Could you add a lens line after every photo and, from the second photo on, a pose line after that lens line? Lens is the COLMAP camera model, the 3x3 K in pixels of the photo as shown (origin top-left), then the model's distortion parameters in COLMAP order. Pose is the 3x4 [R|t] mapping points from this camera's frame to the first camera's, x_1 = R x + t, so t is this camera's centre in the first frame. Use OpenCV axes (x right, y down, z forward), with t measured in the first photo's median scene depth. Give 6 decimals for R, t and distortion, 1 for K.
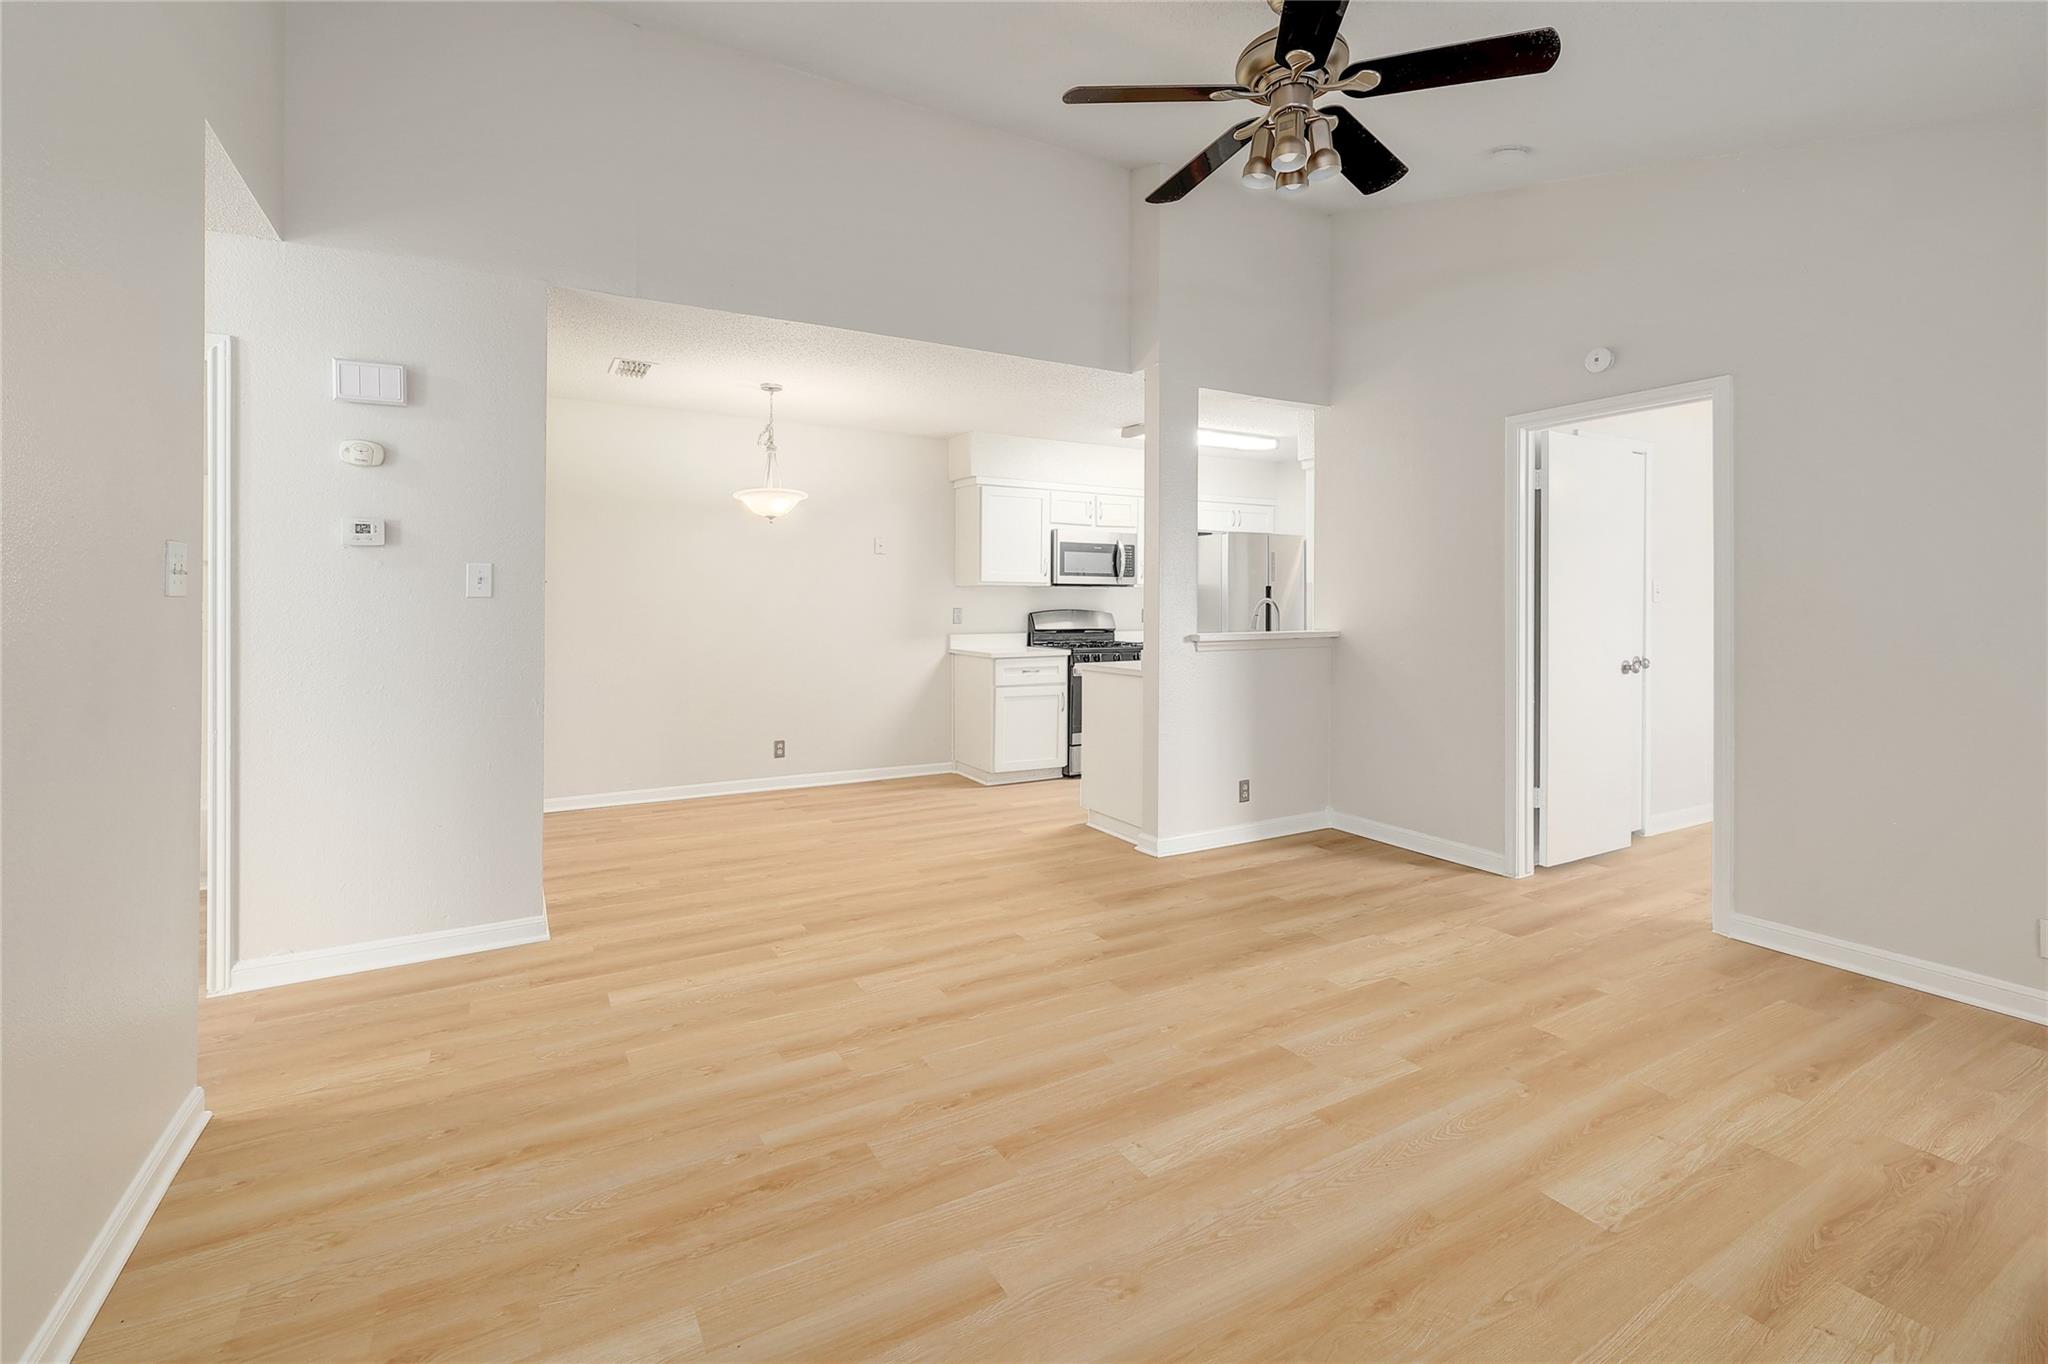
lens RADIAL K [[901.2, 0, 1018.1], [0, 901.2, 605.4], [0, 0, 1]] dist [-0.000630, 0.000925]
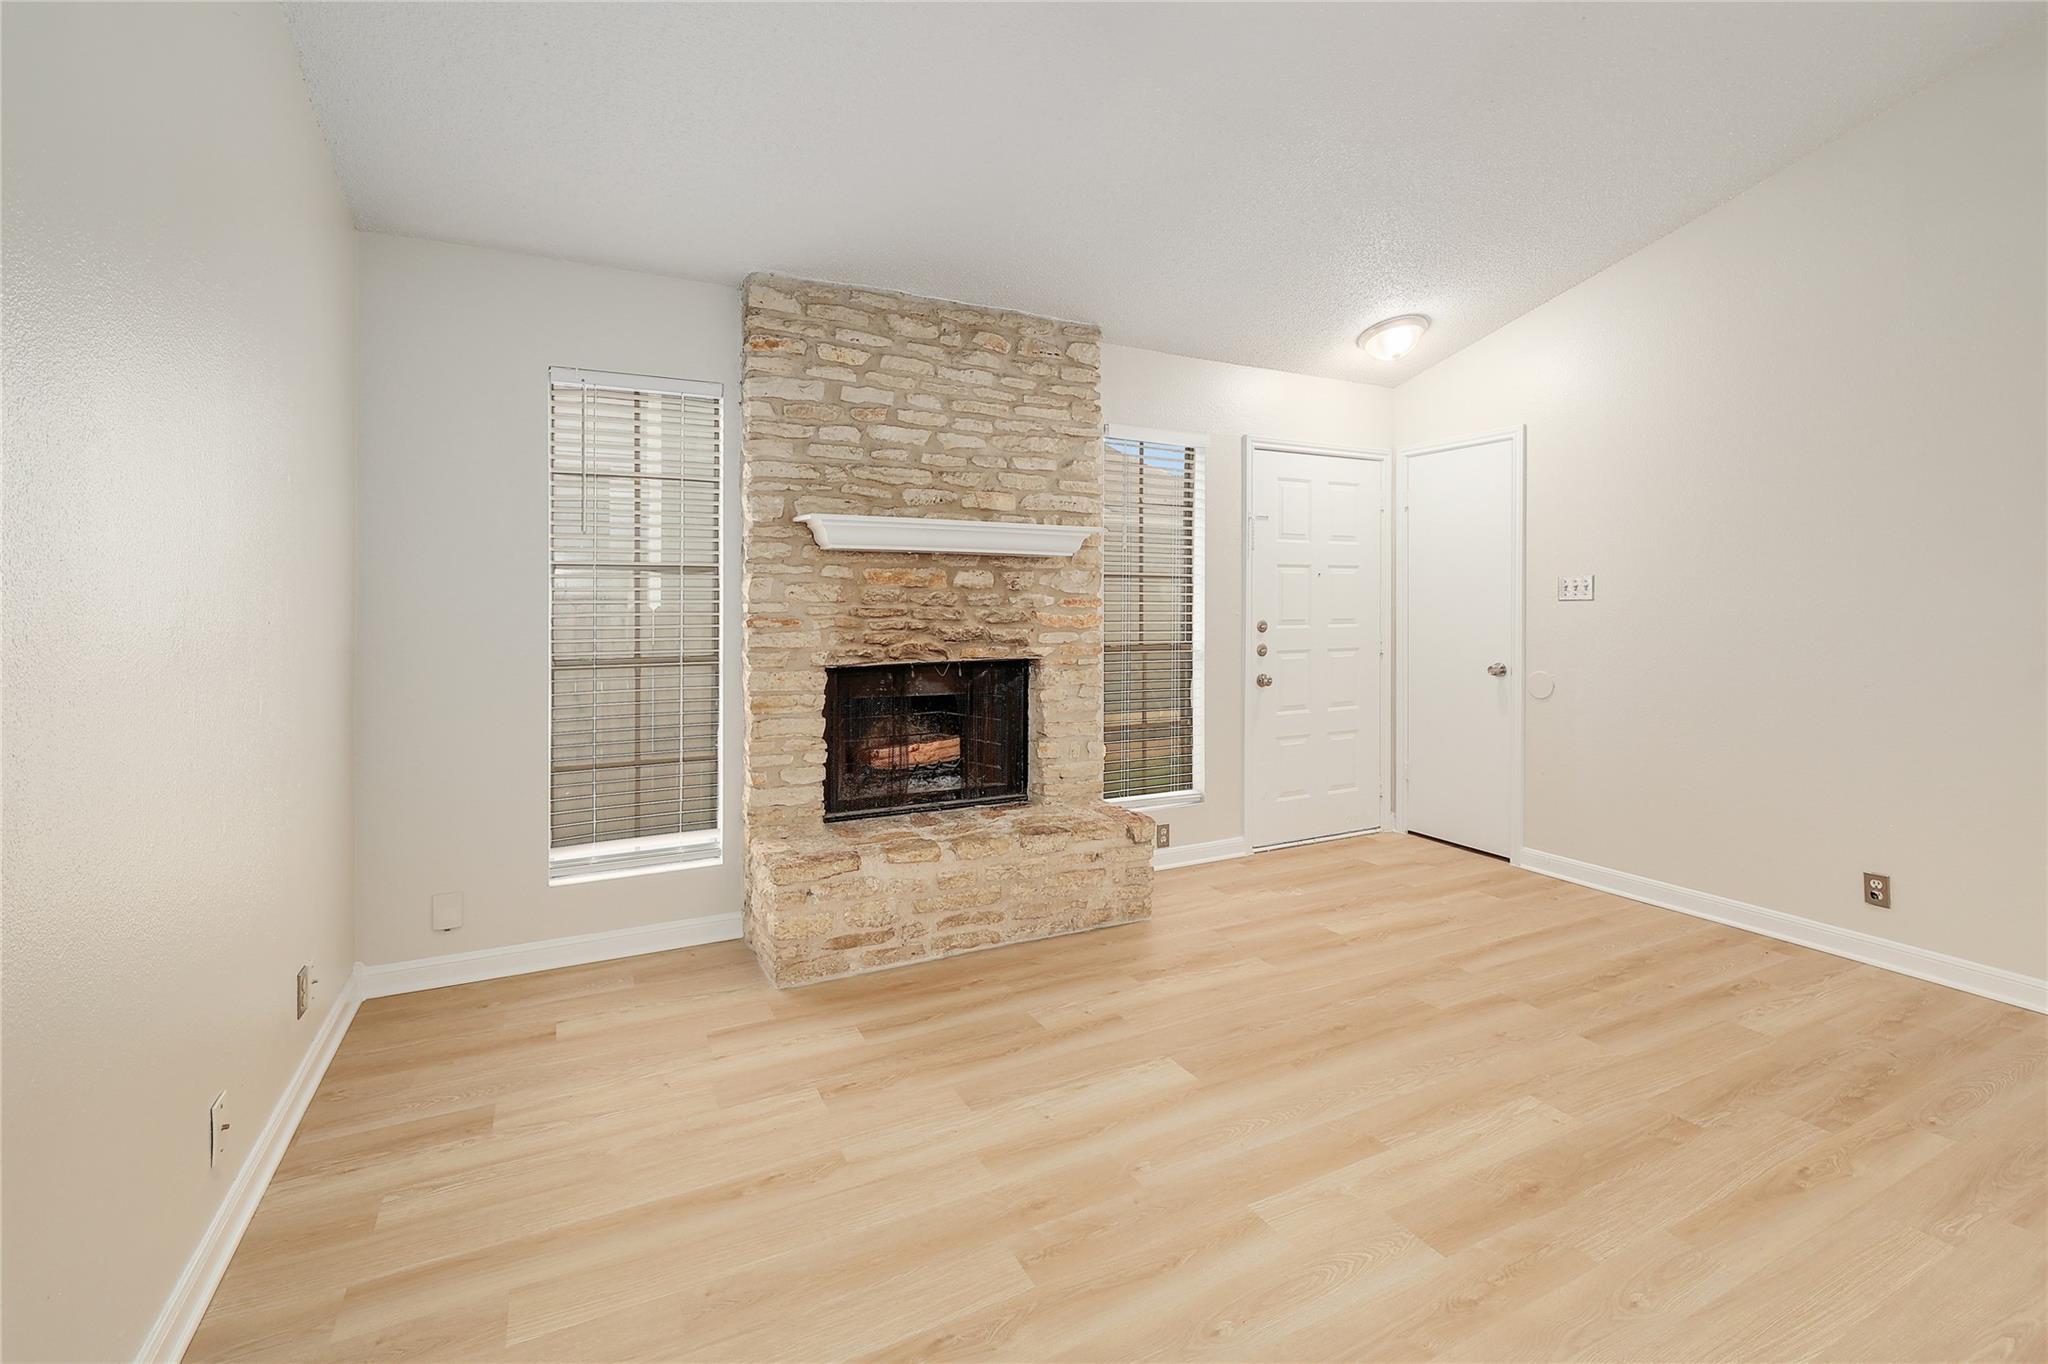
lens RADIAL K [[904.1, 0, 1020.5], [0, 904.1, 592.8], [0, 0, 1]] dist [0.000250, 0.000234]
pose [[-0.998864, -0.002577, 0.047581, 0.478061], [-0.002530, 0.999996, 0.001050, -0.010524], [-0.047584, 0.000929, -0.998867, 1.404508]]
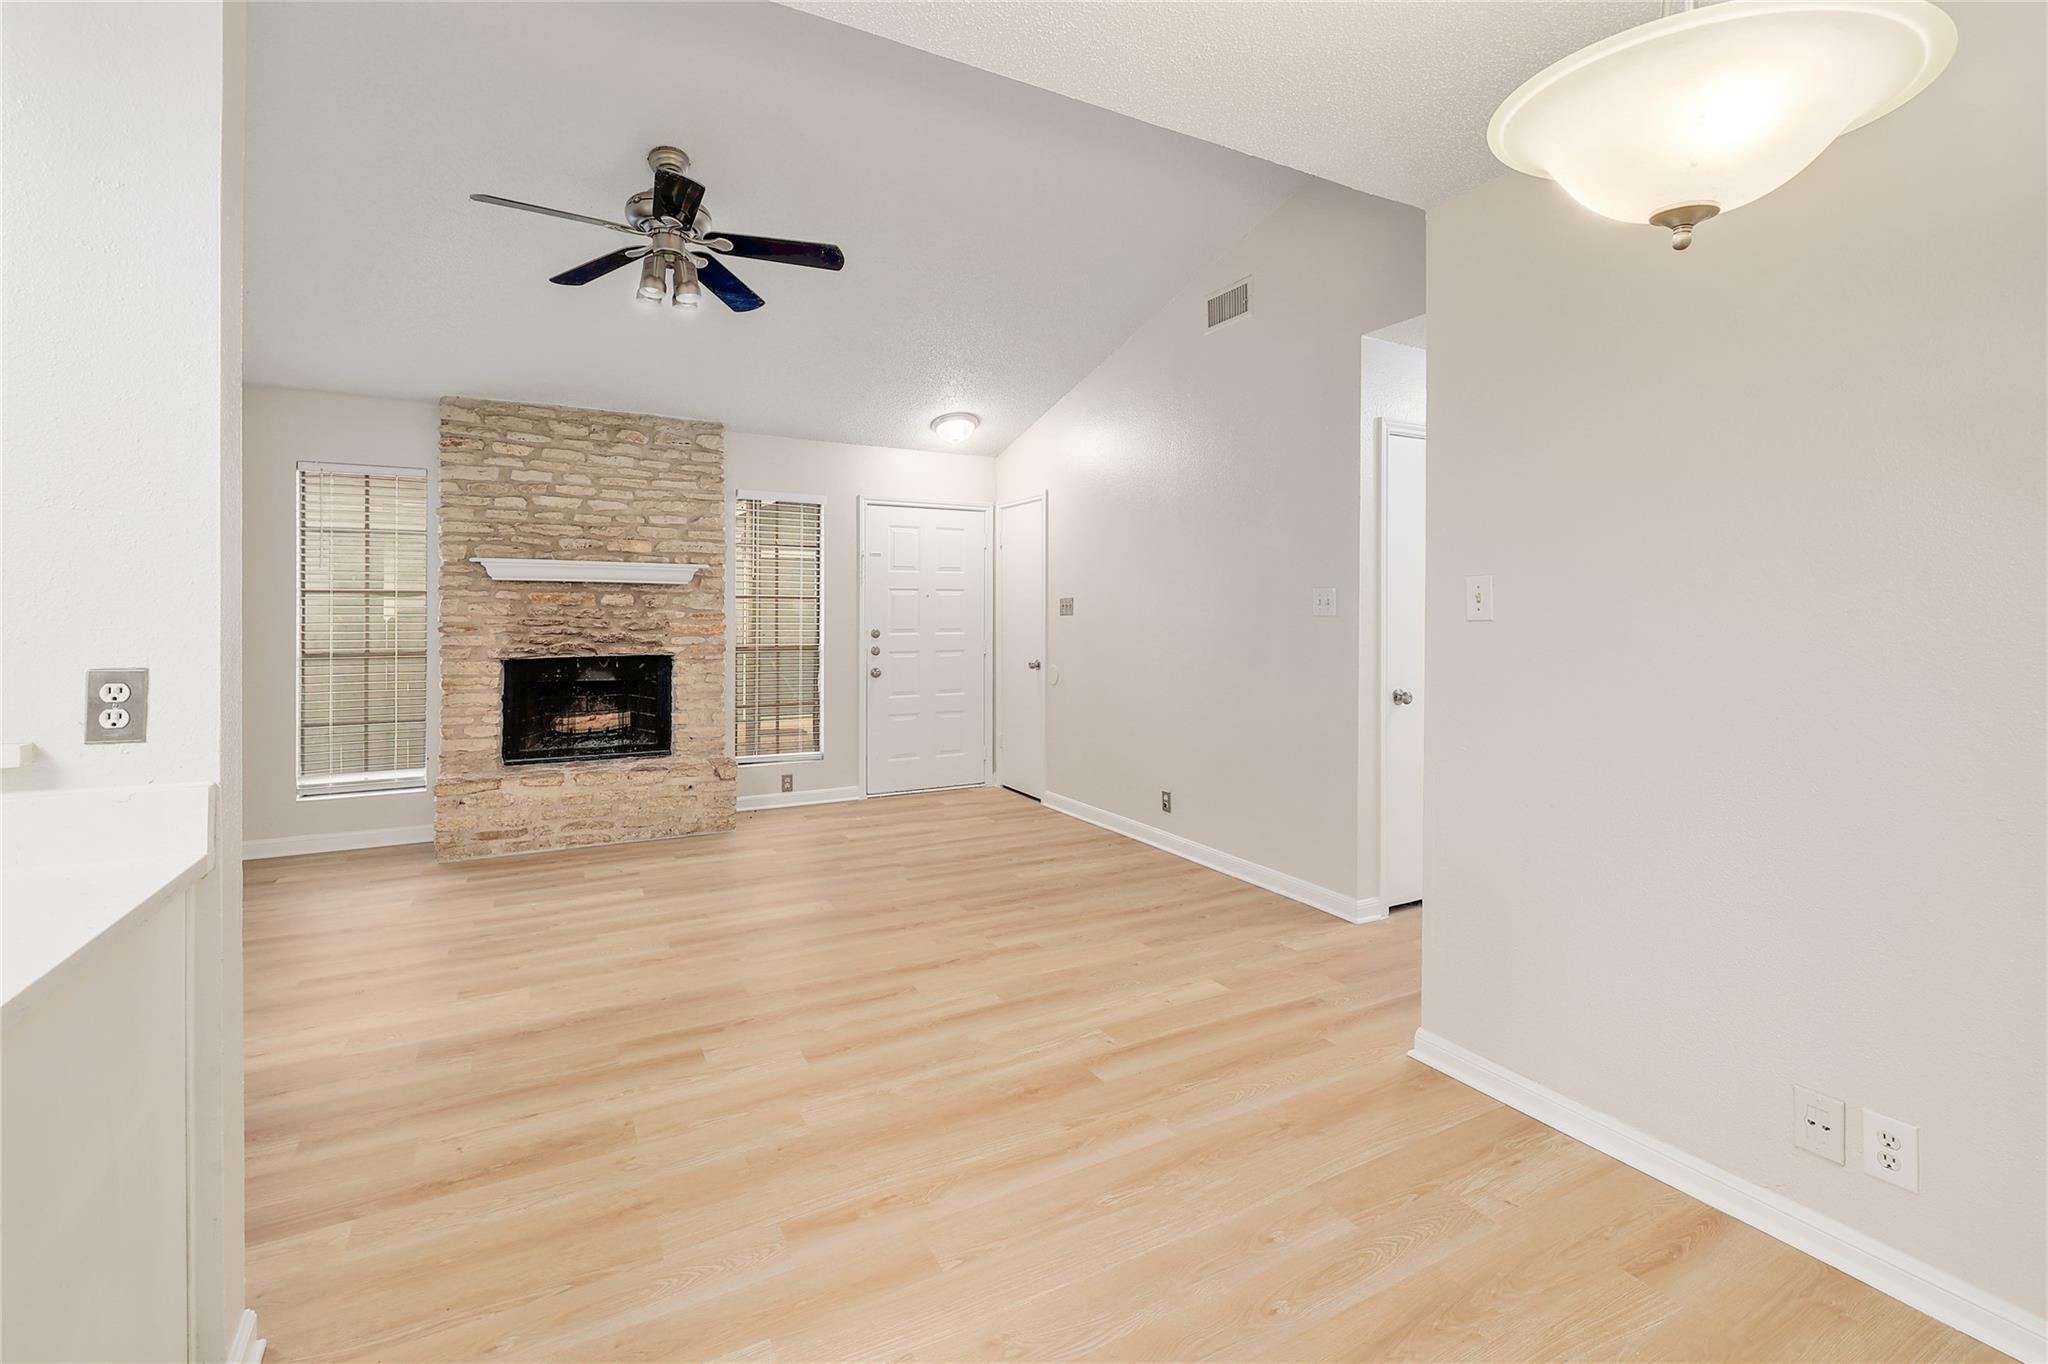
lens RADIAL K [[901.2, 0, 1018.1], [0, 901.2, 605.4], [0, 0, 1]] dist [-0.000630, 0.000925]
pose [[-0.999681, -0.004606, 0.024851, -0.214021], [-0.004614, 0.999989, -0.000294, -0.019398], [-0.024849, -0.000409, -0.999691, 1.926098]]
